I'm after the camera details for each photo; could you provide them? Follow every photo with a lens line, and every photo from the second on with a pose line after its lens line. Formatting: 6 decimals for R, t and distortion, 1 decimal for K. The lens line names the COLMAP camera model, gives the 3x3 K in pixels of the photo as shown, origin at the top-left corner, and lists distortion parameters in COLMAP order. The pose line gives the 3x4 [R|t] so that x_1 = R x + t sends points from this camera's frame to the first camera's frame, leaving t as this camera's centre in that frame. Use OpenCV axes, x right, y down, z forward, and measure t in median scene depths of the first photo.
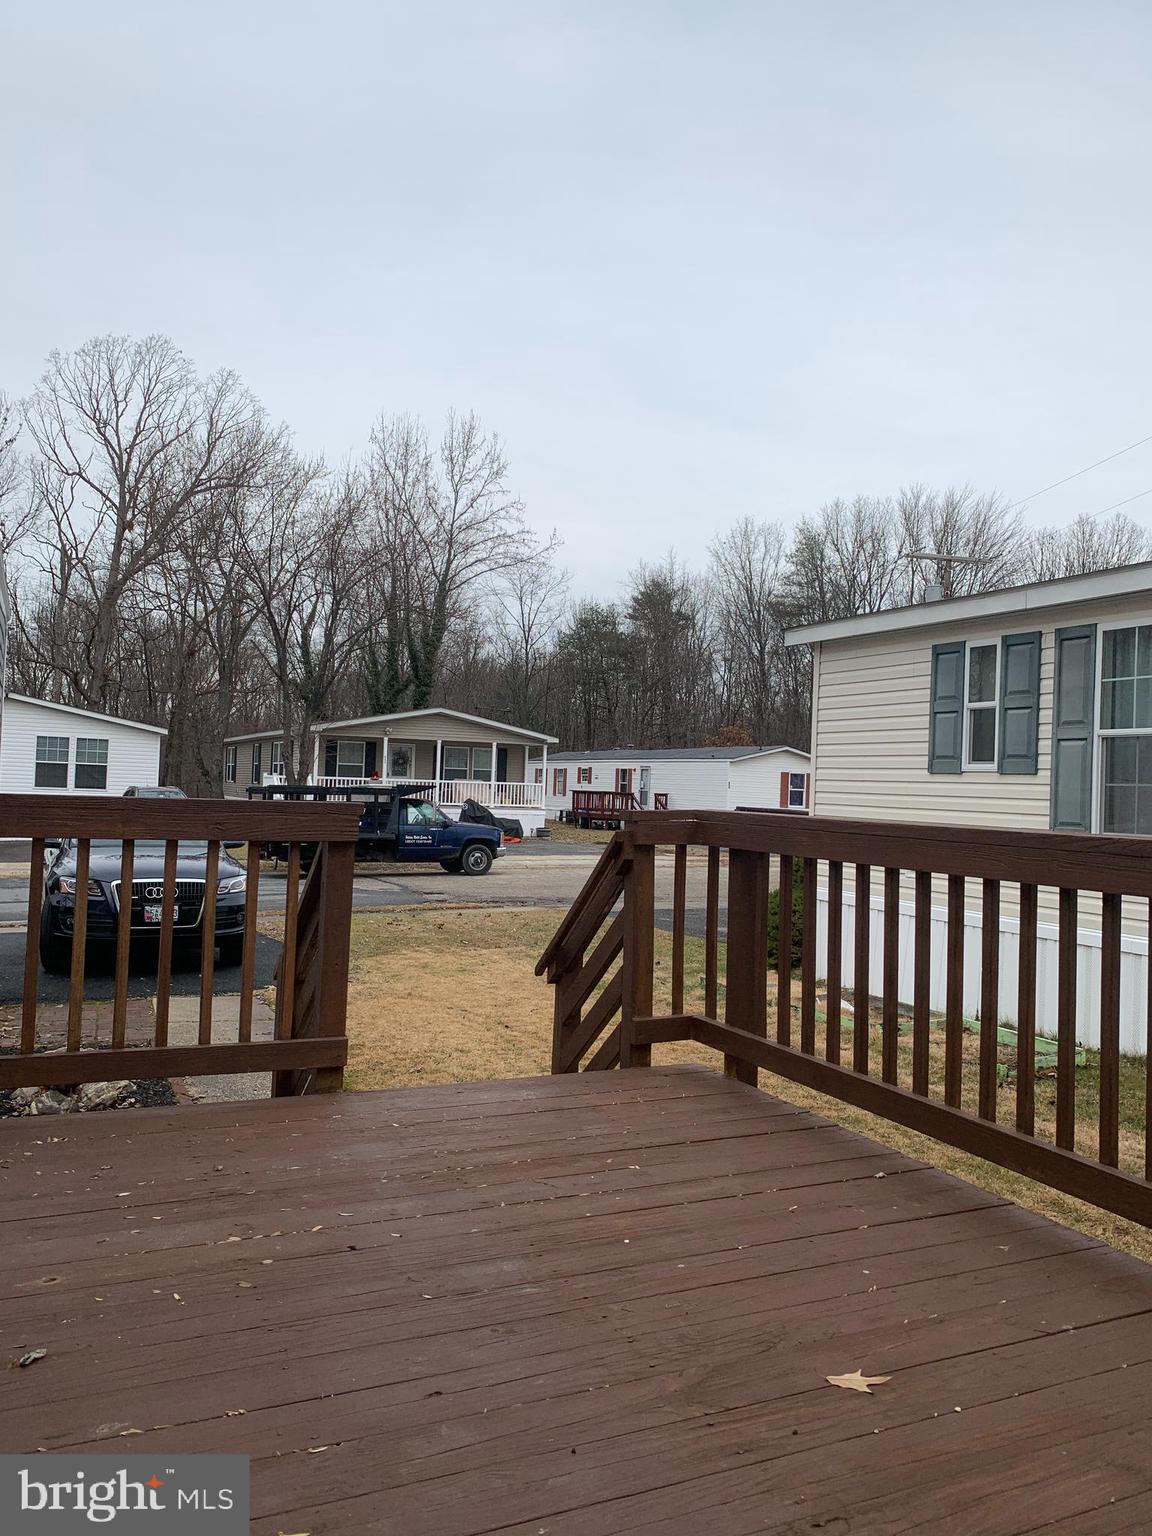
lens RADIAL K [[1175.2, 0, 576.0], [0, 1175.2, 768.0], [0, 0, 1]] dist [0.004507, -0.003041]
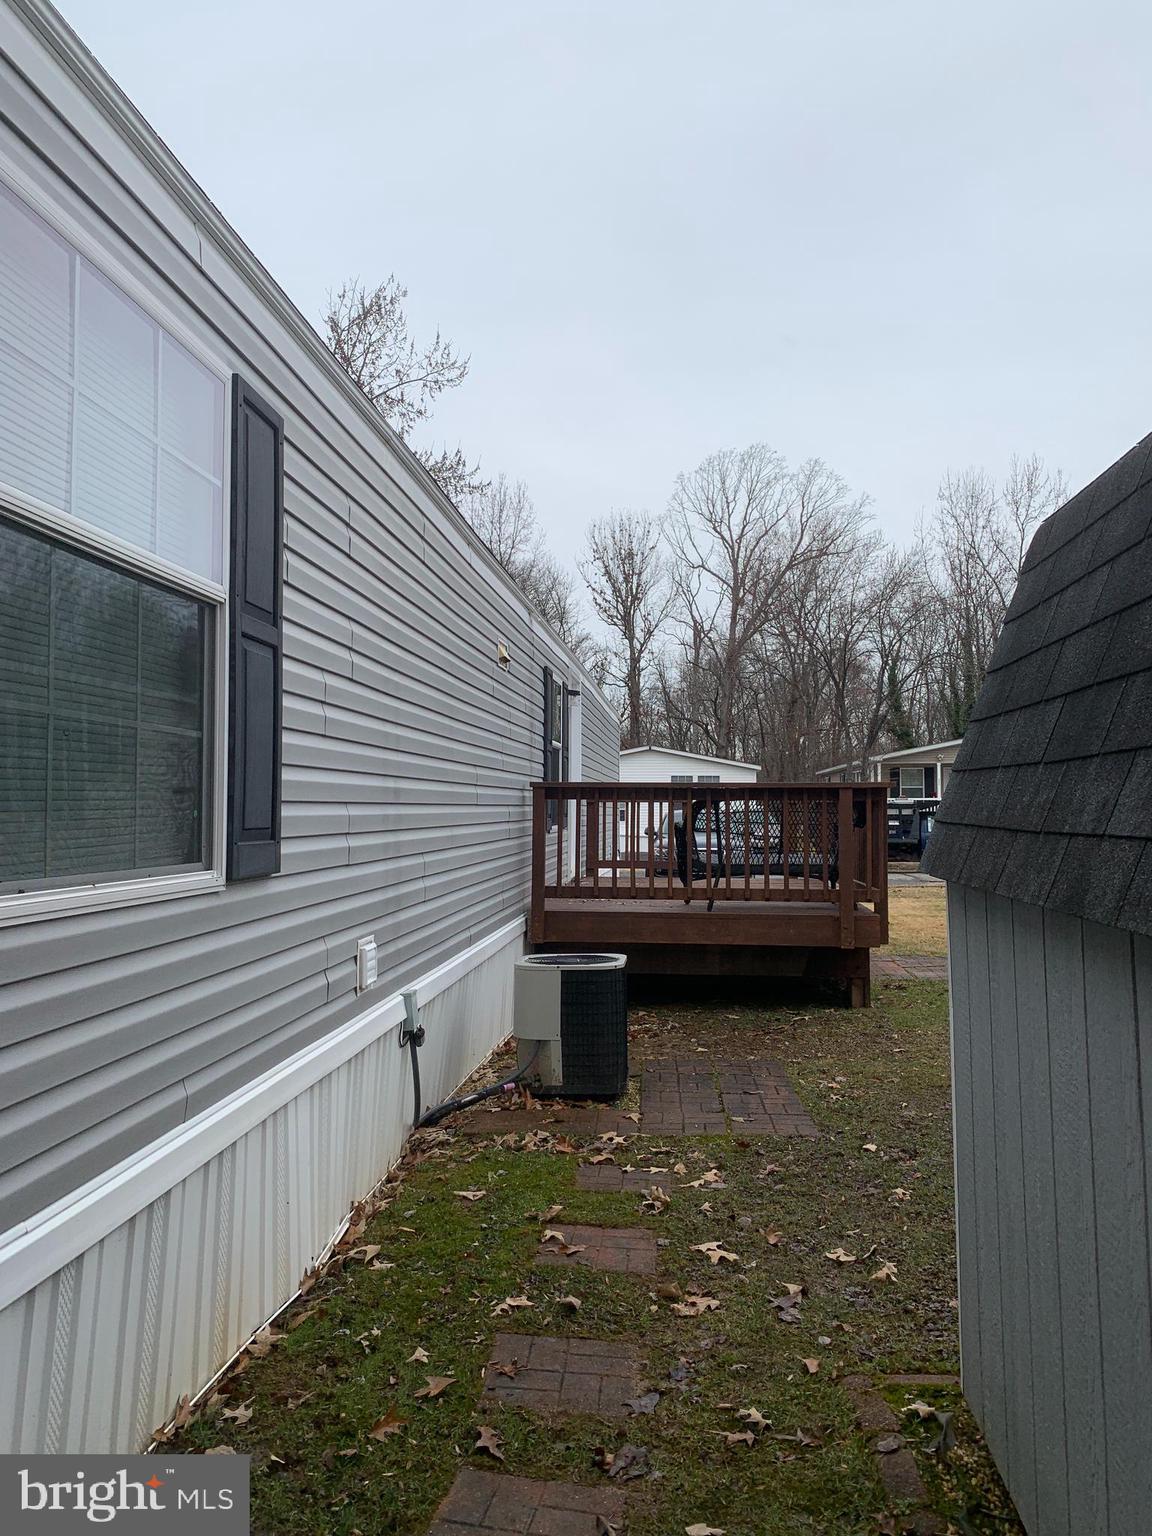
lens RADIAL K [[1175.2, 0, 576.0], [0, 1175.2, 768.0], [0, 0, 1]] dist [0.004507, -0.003041]
pose [[0.859107, -0.054677, -0.508867, 0.087553], [0.042893, 0.998471, -0.034870, 0.003225], [0.509996, 0.008131, 0.860139, -0.145069]]
